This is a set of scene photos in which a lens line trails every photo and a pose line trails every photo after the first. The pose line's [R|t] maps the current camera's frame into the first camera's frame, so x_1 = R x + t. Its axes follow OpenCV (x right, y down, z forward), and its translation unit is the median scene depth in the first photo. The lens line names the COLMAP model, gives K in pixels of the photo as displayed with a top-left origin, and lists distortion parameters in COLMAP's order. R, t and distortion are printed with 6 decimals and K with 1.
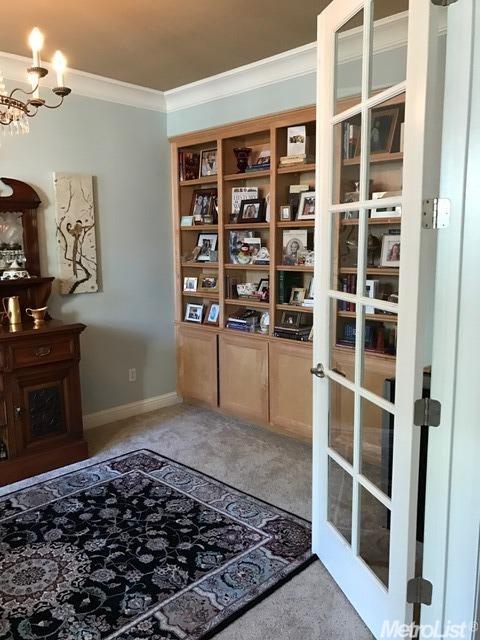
lens RADIAL K [[520.0, 0, 240.5], [0, 520.0, 317.8], [0, 0, 1]] dist [0.020260, -0.011040]
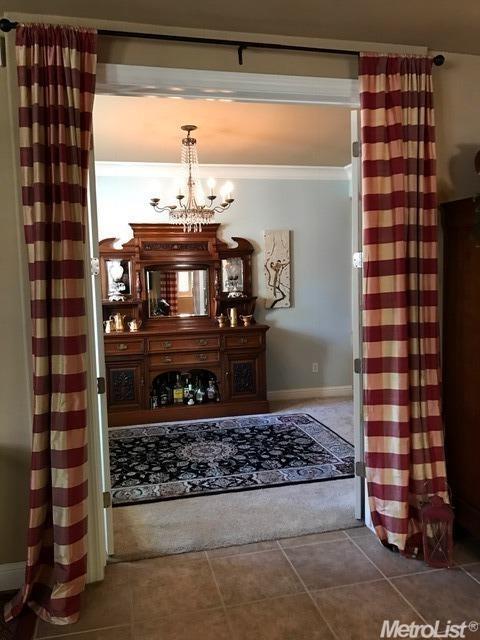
lens RADIAL K [[520.0, 0, 240.5], [0, 520.0, 317.8], [0, 0, 1]] dist [0.020260, -0.011040]
pose [[0.839864, 0.027551, -0.542098, 0.485834], [-0.059590, 0.997354, -0.041633, 0.058834], [0.539516, 0.067269, 0.839284, -0.375763]]
